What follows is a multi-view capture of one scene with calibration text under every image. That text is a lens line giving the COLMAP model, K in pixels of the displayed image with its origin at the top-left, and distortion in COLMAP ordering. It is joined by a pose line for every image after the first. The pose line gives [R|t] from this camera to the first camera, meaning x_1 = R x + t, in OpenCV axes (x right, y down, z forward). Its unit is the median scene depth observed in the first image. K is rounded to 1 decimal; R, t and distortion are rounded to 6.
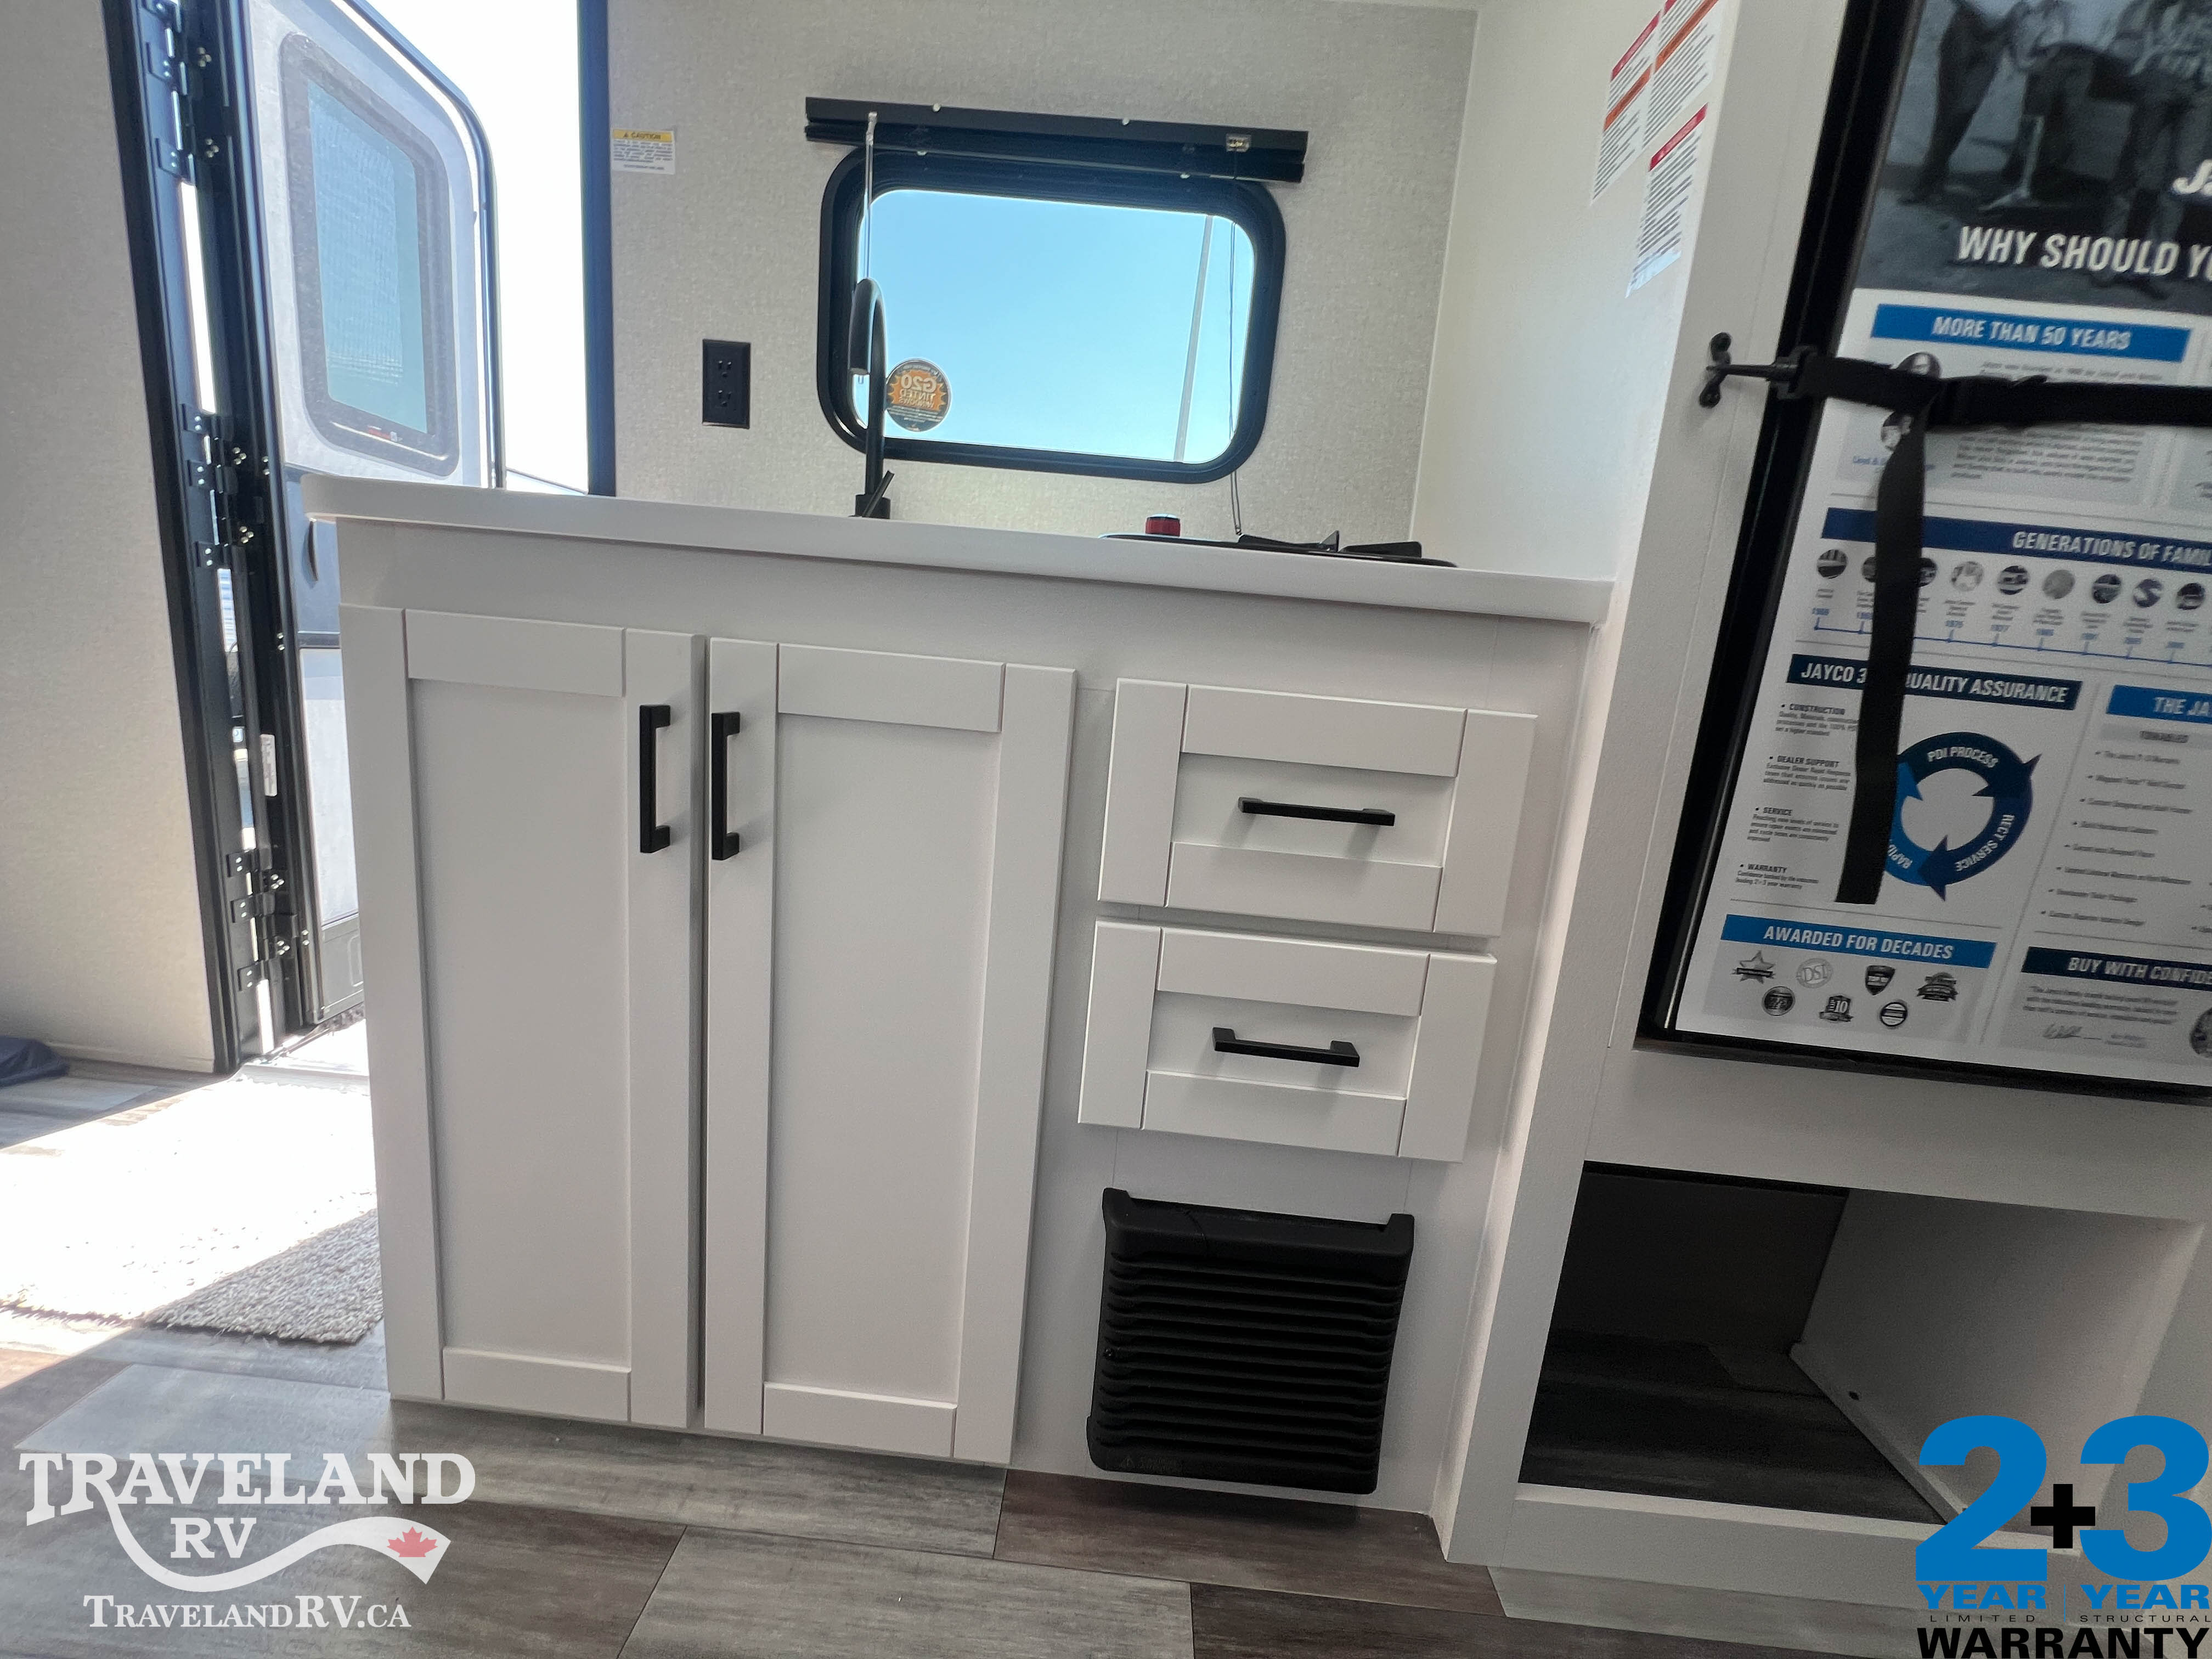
lens RADIAL K [[890.9, 0, 1105.4], [0, 890.9, 826.2], [0, 0, 1]] dist [-0.001925, 0.000019]
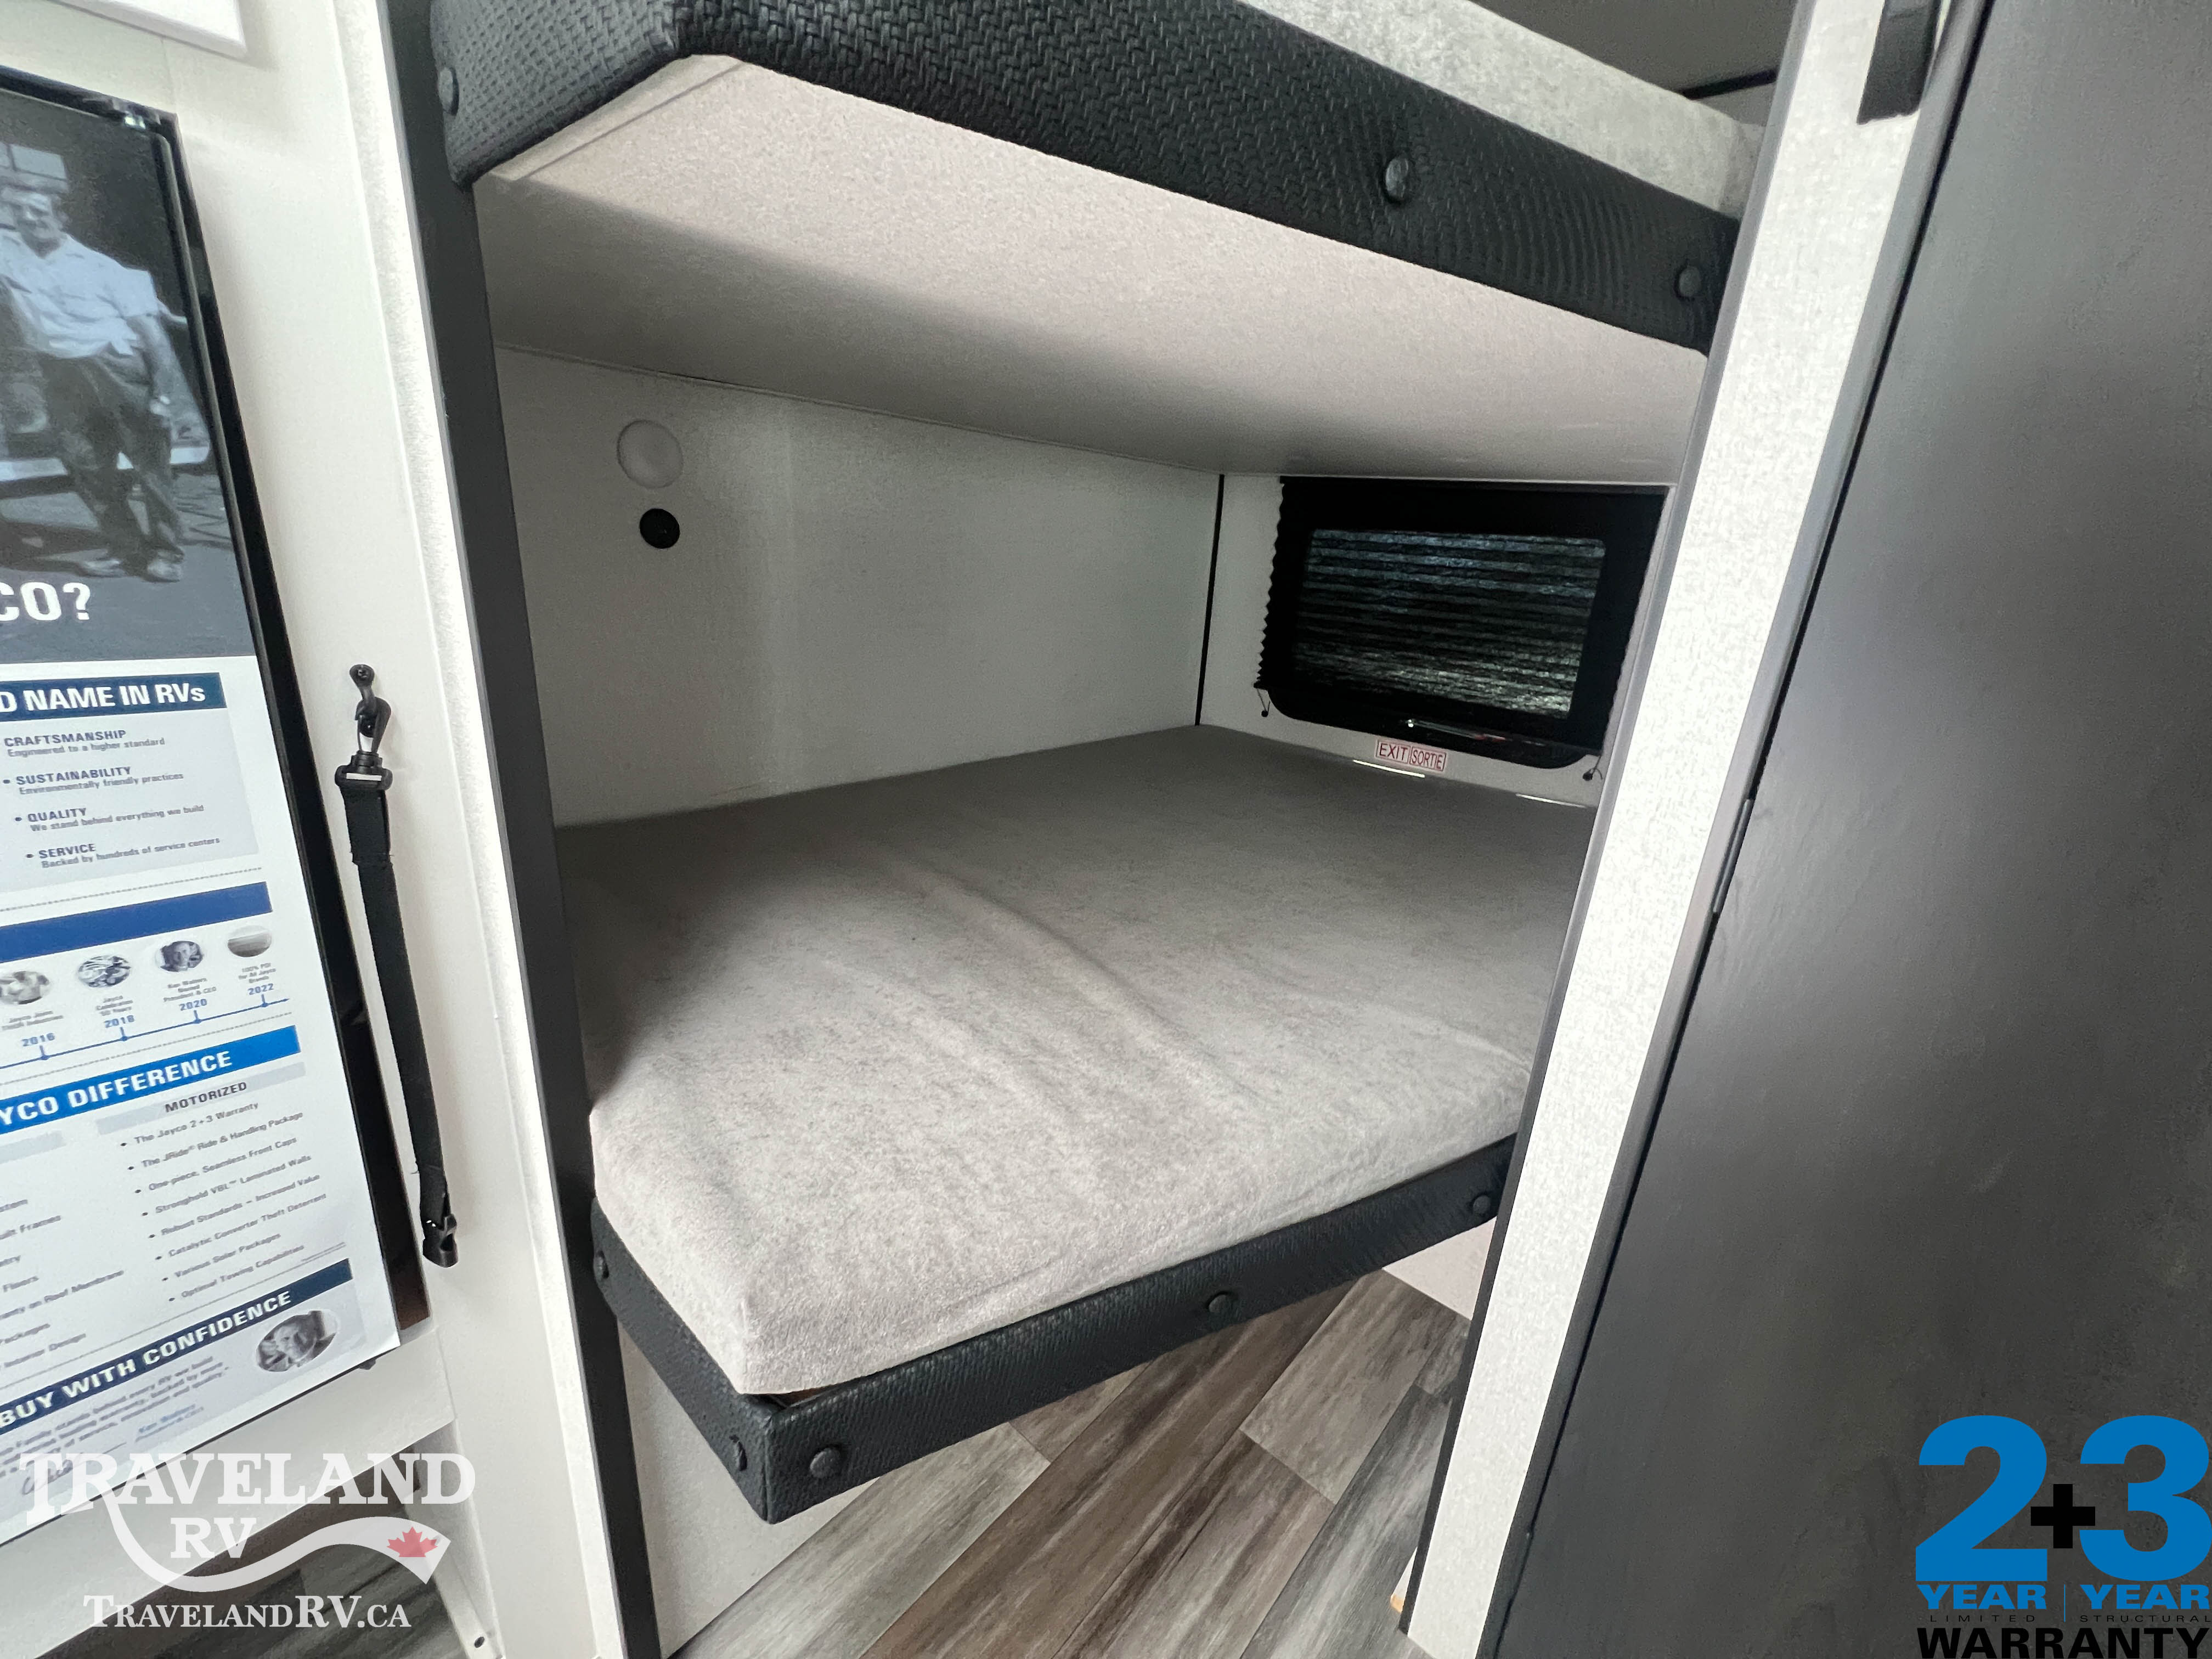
lens RADIAL K [[890.9, 0, 1098.3], [0, 890.9, 829.7], [0, 0, 1]] dist [-0.001925, 0.000019]
pose [[0.636784, -0.280069, 0.718378, 1.139446], [0.126014, 0.956973, 0.261387, -0.379304], [-0.760675, -0.075921, 0.644678, -0.182078]]
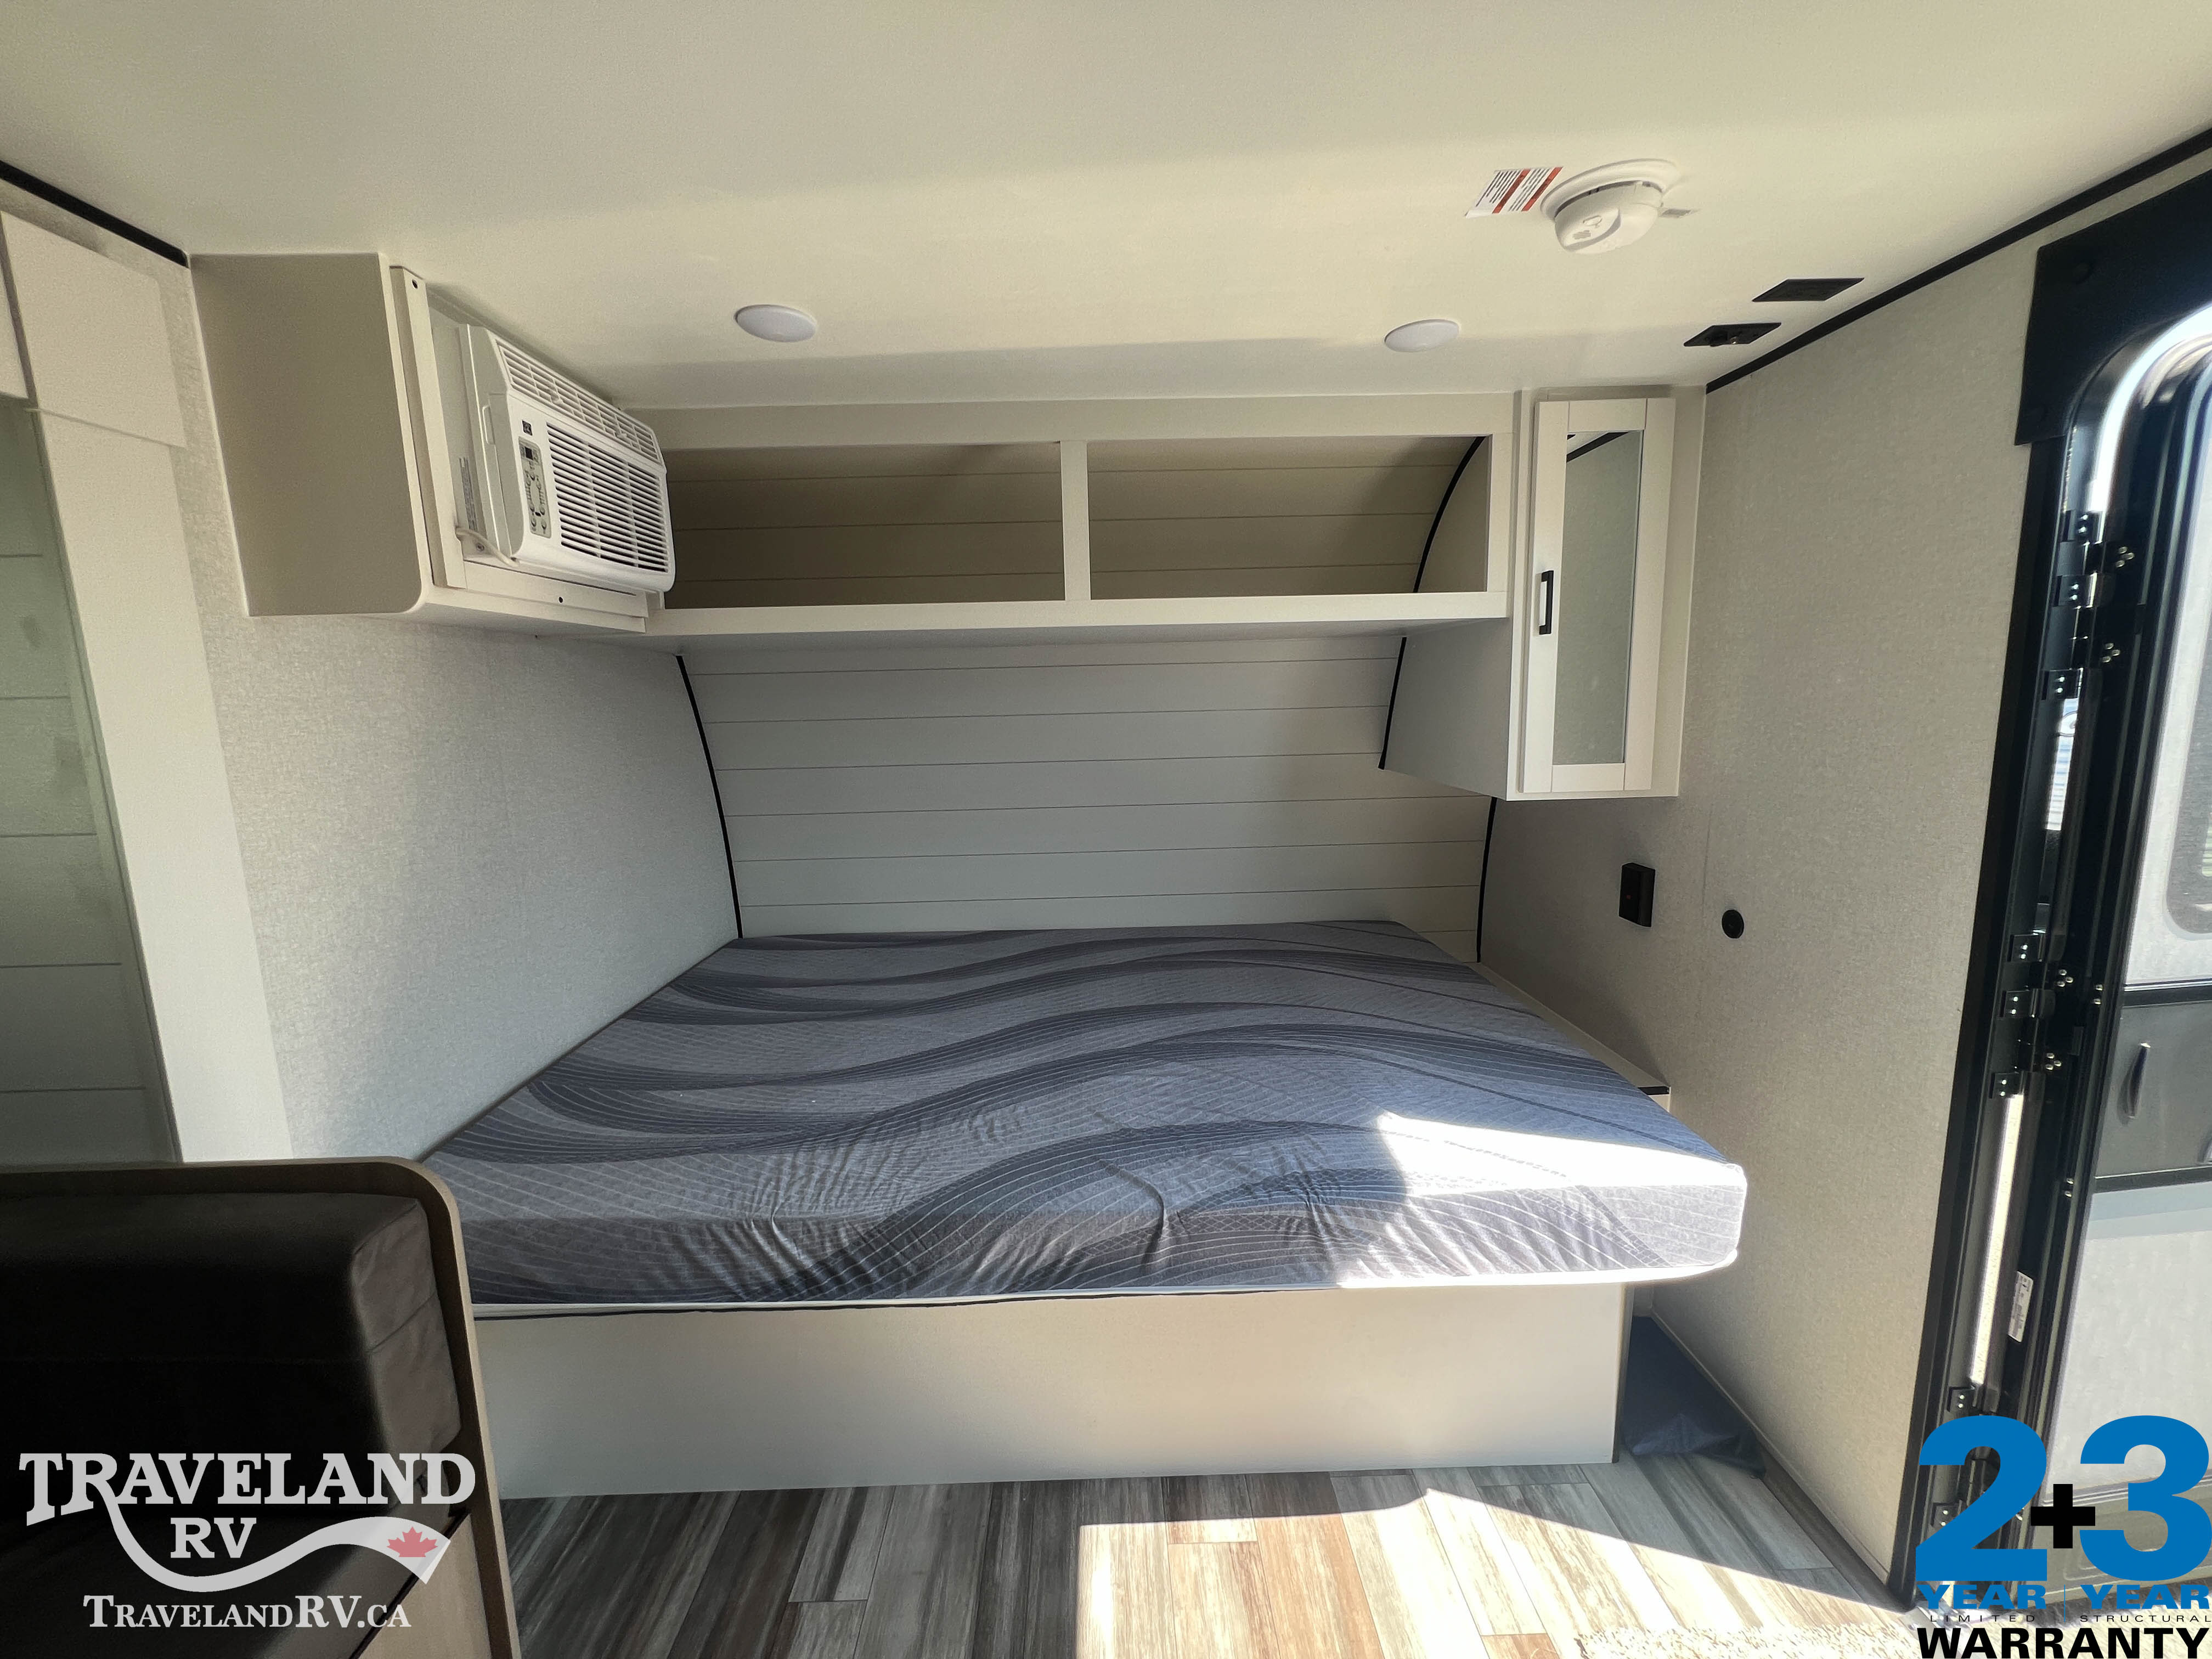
lens RADIAL K [[890.1, 0, 1107.0], [0, 890.1, 826.9], [0, 0, 1]] dist [-0.003208, 0.001430]
pose [[0.055439, 0.066211, -0.996264, -0.328651], [-0.154236, 0.986390, 0.056972, -0.855812], [0.986478, 0.150501, 0.064896, 0.015824]]
